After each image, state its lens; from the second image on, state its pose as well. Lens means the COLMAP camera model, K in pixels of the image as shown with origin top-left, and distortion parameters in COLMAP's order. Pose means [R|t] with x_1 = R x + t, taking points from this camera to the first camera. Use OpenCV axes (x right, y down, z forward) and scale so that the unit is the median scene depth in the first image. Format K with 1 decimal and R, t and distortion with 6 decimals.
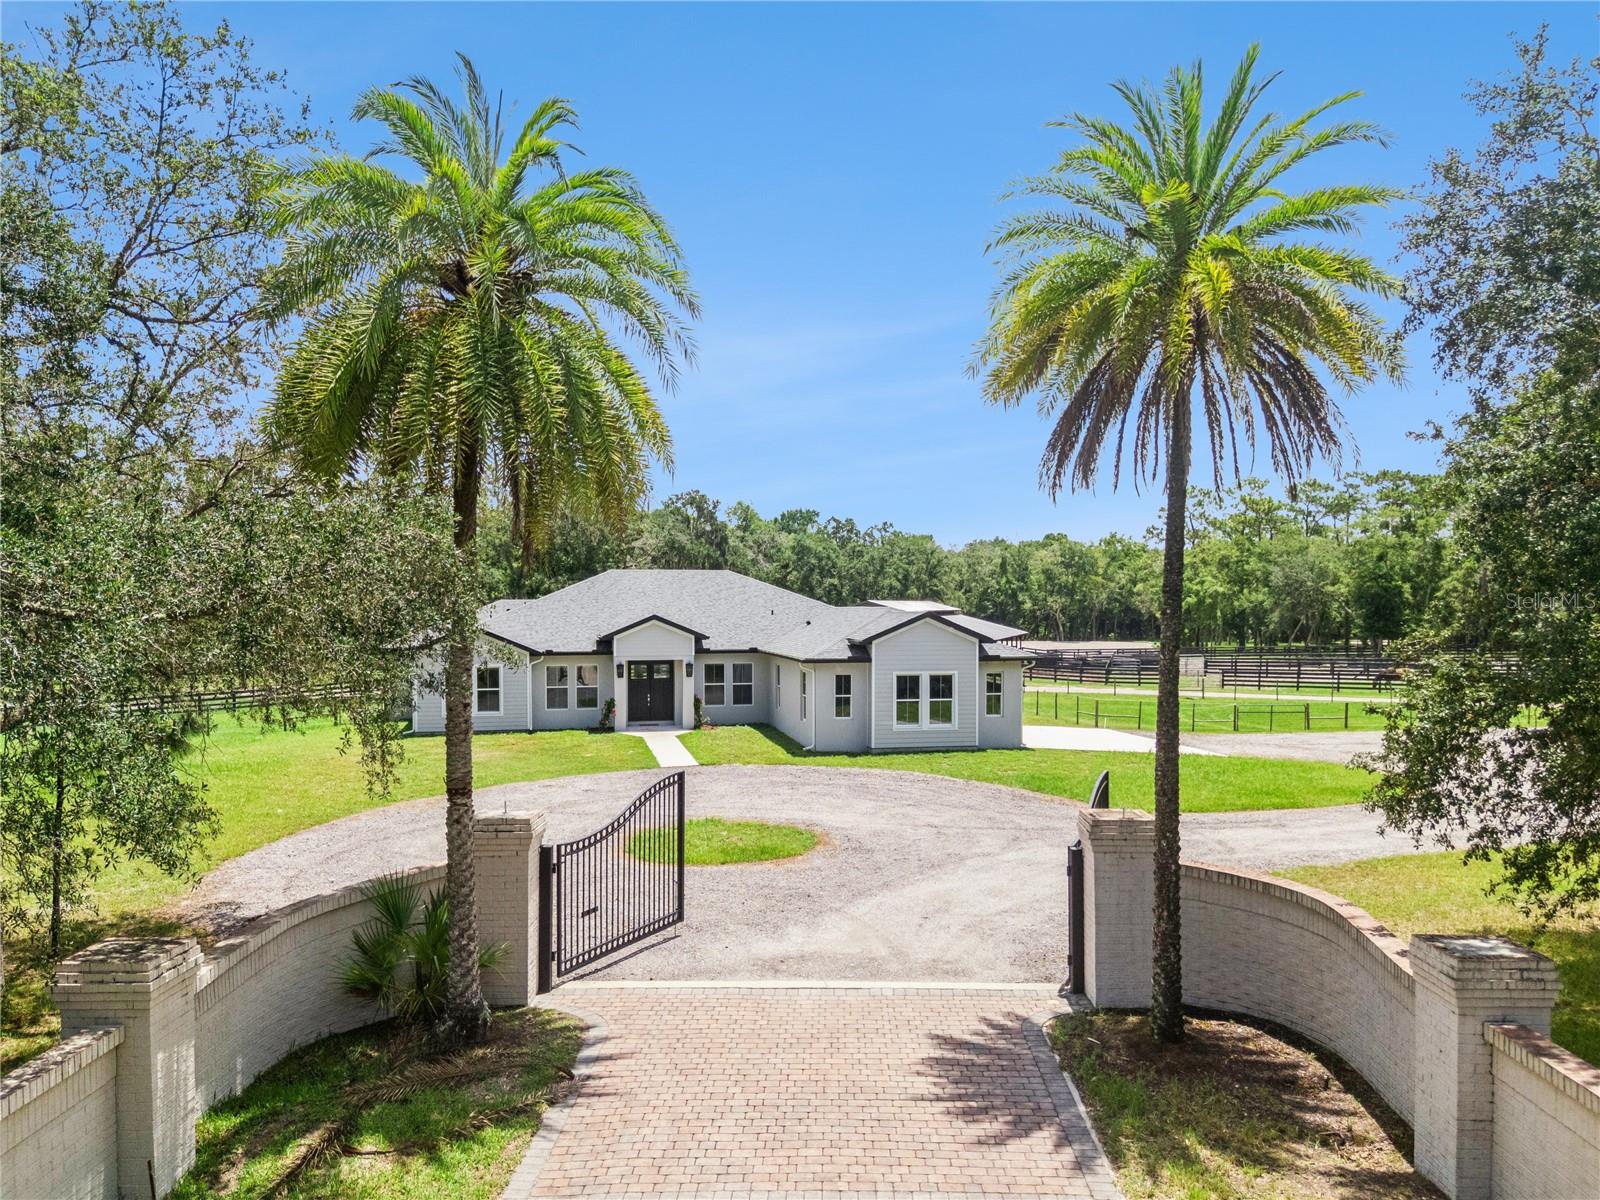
lens RADIAL K [[1200.3, 0, 800.0], [0, 1200.3, 600.0], [0, 0, 1]] dist [0.099504, -0.086101]
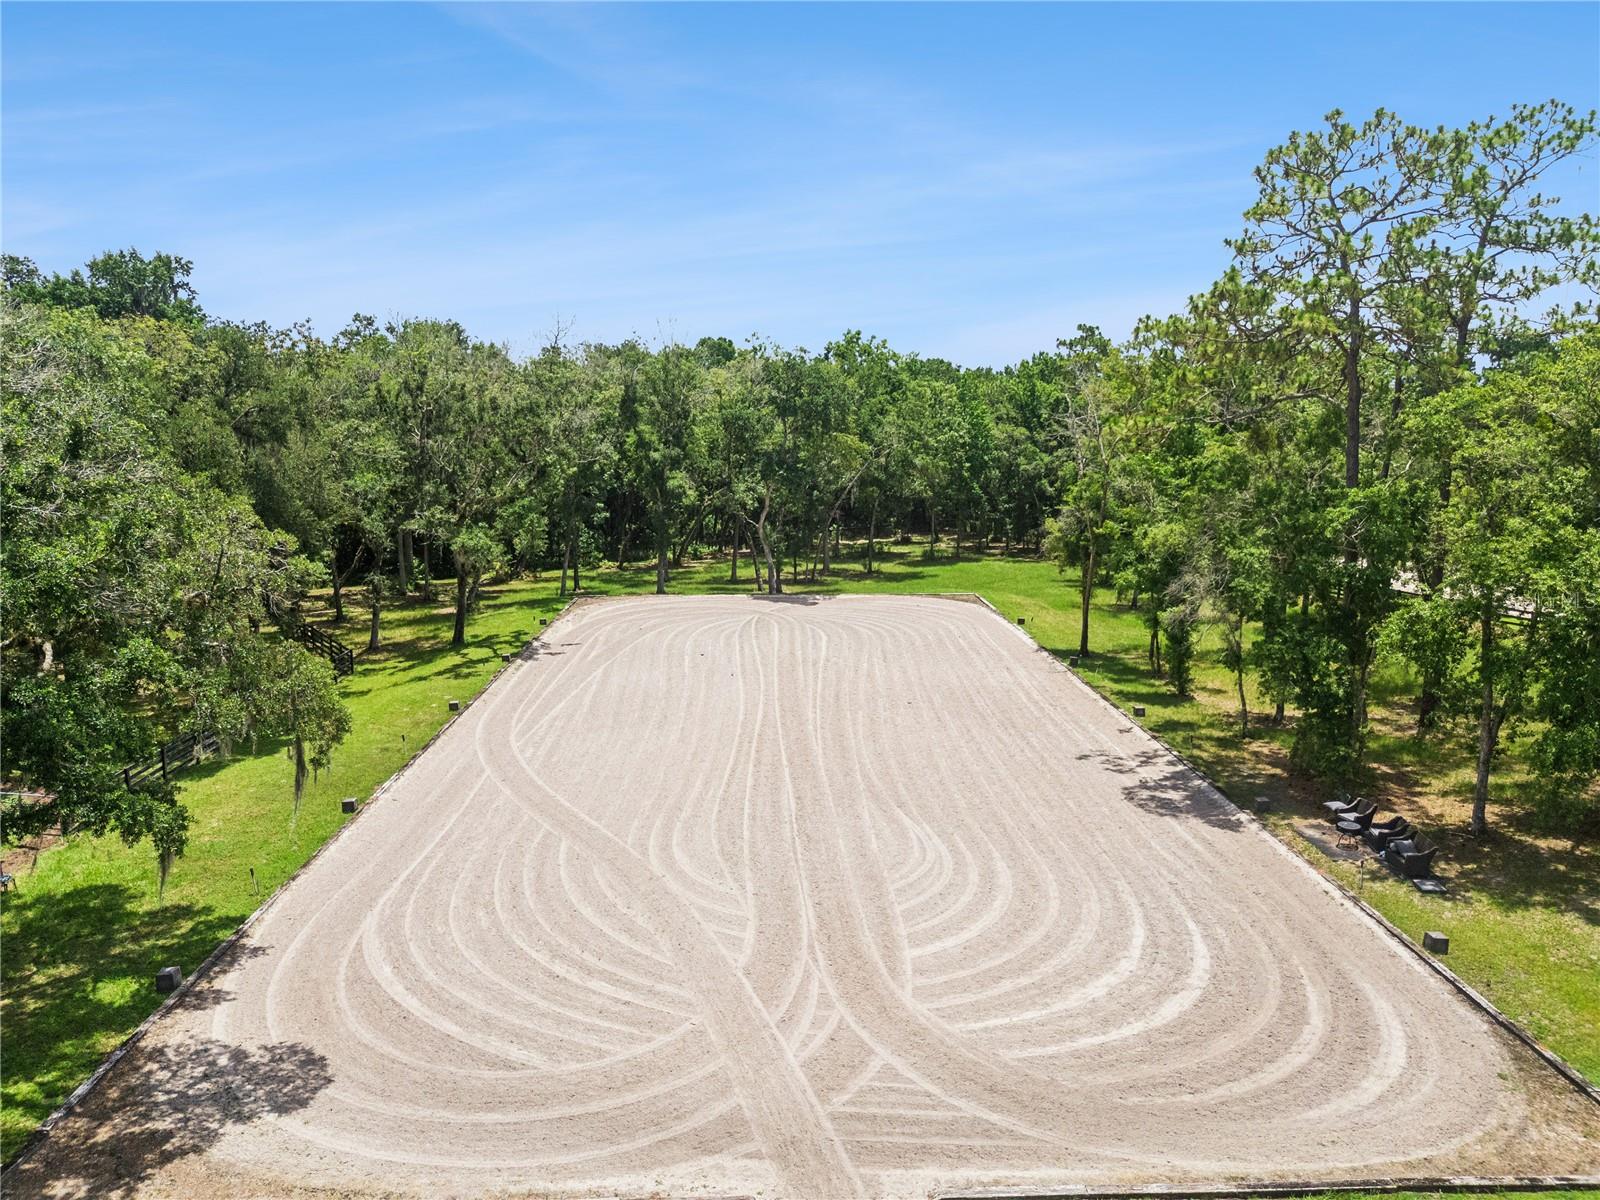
lens RADIAL K [[1176.5, 0, 800.0], [0, 1176.5, 600.0], [0, 0, 1]] dist [0.073977, -0.081799]
pose [[0.955450, -0.042624, 0.292058, 0.458697], [-0.004556, 0.987270, 0.158988, -0.119639], [-0.295117, -0.153236, 0.943093, 2.613754]]
